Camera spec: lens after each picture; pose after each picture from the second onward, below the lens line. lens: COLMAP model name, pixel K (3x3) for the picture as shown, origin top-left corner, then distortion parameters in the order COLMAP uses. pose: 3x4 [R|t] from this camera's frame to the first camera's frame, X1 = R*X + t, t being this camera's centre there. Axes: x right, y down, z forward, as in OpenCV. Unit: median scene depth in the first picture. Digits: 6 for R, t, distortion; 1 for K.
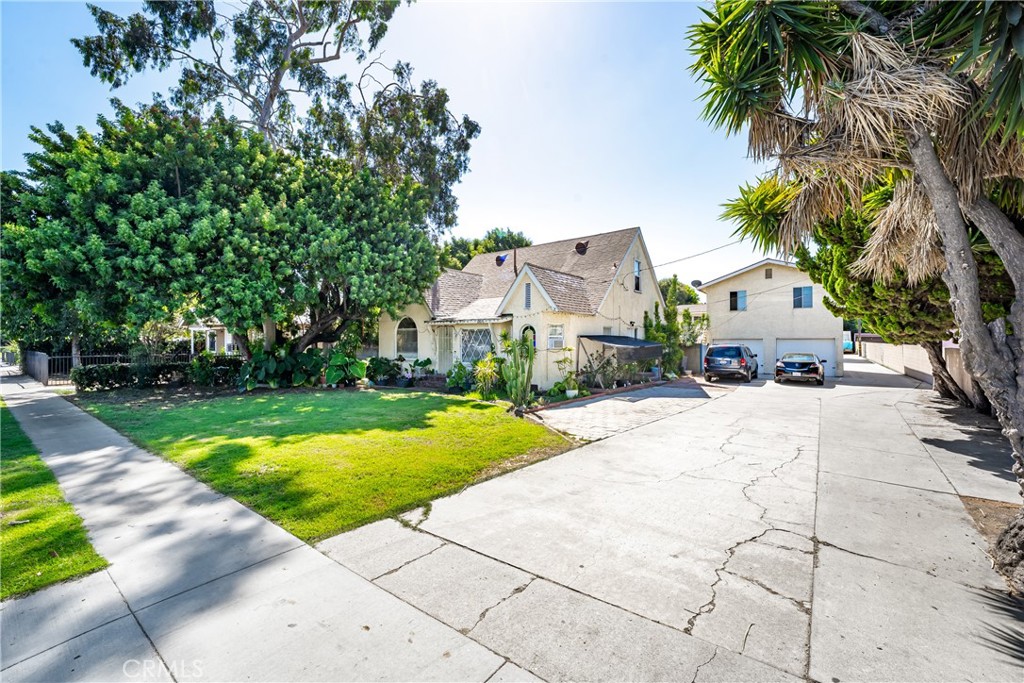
lens RADIAL K [[413.0, 0, 510.3], [0, 413.0, 338.3], [0, 0, 1]] dist [-0.006002, 0.001271]
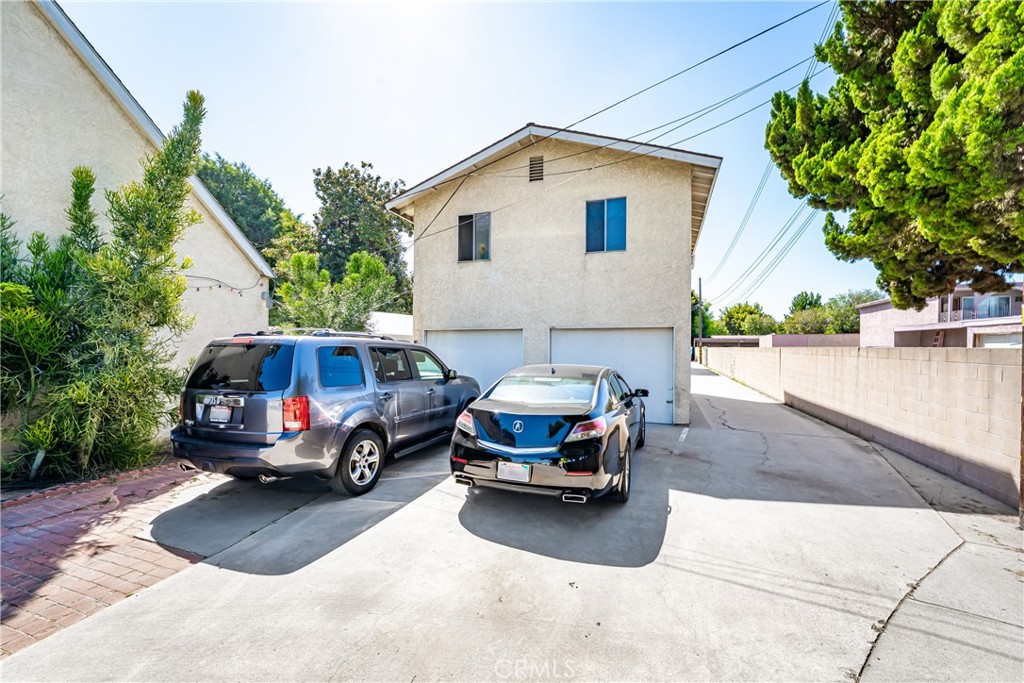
lens RADIAL K [[413.0, 0, 513.0], [0, 413.0, 344.9], [0, 0, 1]] dist [-0.006002, 0.001271]
pose [[0.959433, 0.009061, 0.281790, 0.472144], [-0.010154, 0.999946, 0.002417, 0.014793], [-0.281753, -0.005180, 0.959473, 0.591726]]
